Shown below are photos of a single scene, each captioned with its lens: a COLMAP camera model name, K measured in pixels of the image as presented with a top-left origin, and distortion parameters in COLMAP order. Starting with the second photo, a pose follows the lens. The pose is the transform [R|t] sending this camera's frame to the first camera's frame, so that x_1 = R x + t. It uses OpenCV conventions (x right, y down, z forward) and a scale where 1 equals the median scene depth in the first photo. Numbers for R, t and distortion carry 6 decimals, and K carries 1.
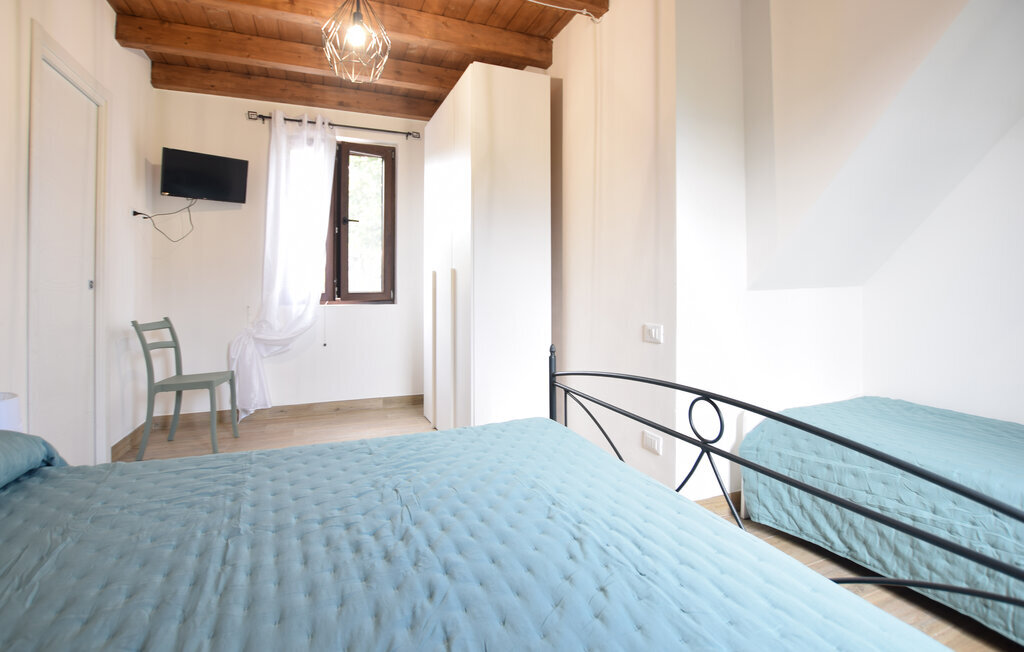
lens RADIAL K [[472.8, 0, 510.3], [0, 472.8, 280.4], [0, 0, 1]] dist [-0.024661, -0.000096]
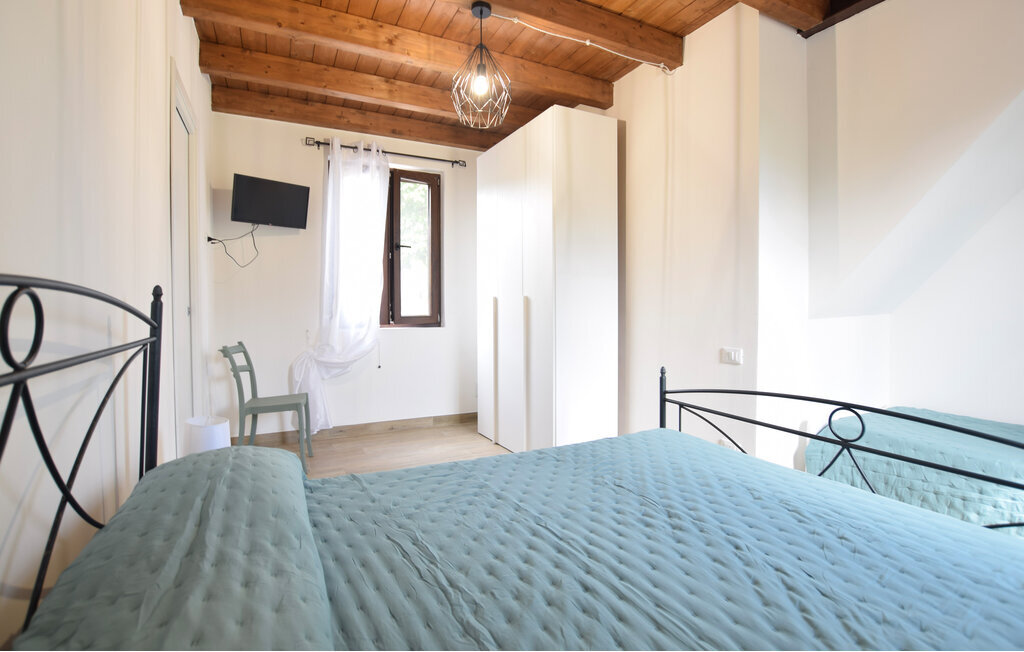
lens RADIAL K [[480.1, 0, 513.7], [0, 480.1, 312.4], [0, 0, 1]] dist [-0.025741, 0.000568]
pose [[0.996278, 0.001565, 0.086185, -0.215805], [-0.004251, 0.999511, 0.030981, -0.018412], [-0.086094, -0.031232, 0.995797, -0.079119]]
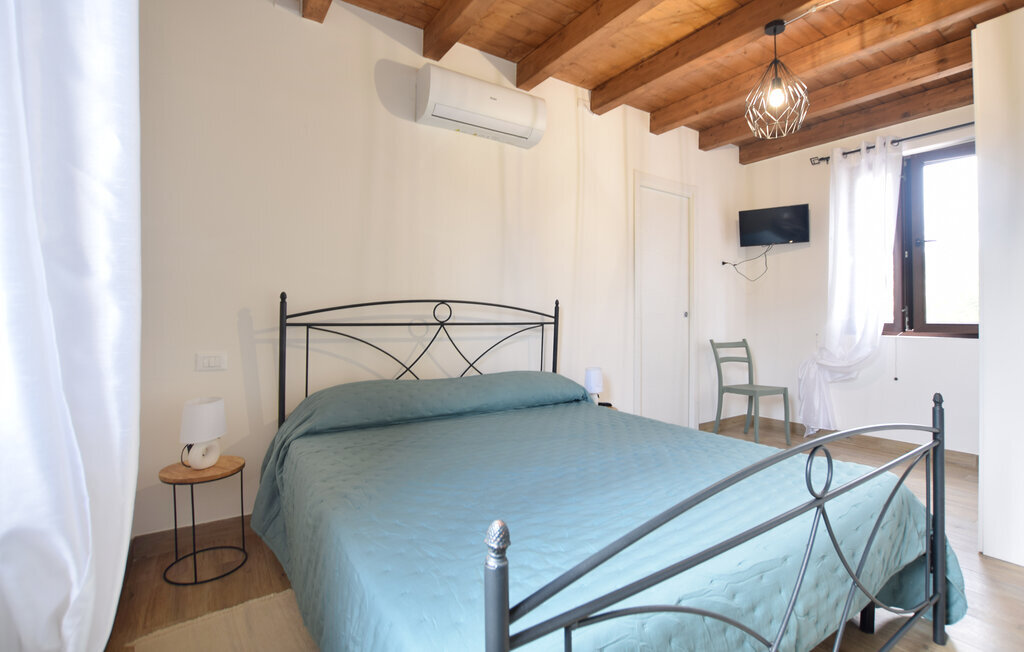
lens RADIAL K [[463.7, 0, 509.4], [0, 463.7, 303.4], [0, 0, 1]] dist [-0.025175, 0.001043]
pose [[0.199581, -0.021442, -0.979647, 0.383361], [0.011042, 0.999746, -0.019632, -0.003453], [0.979819, -0.006899, 0.199768, 0.081816]]
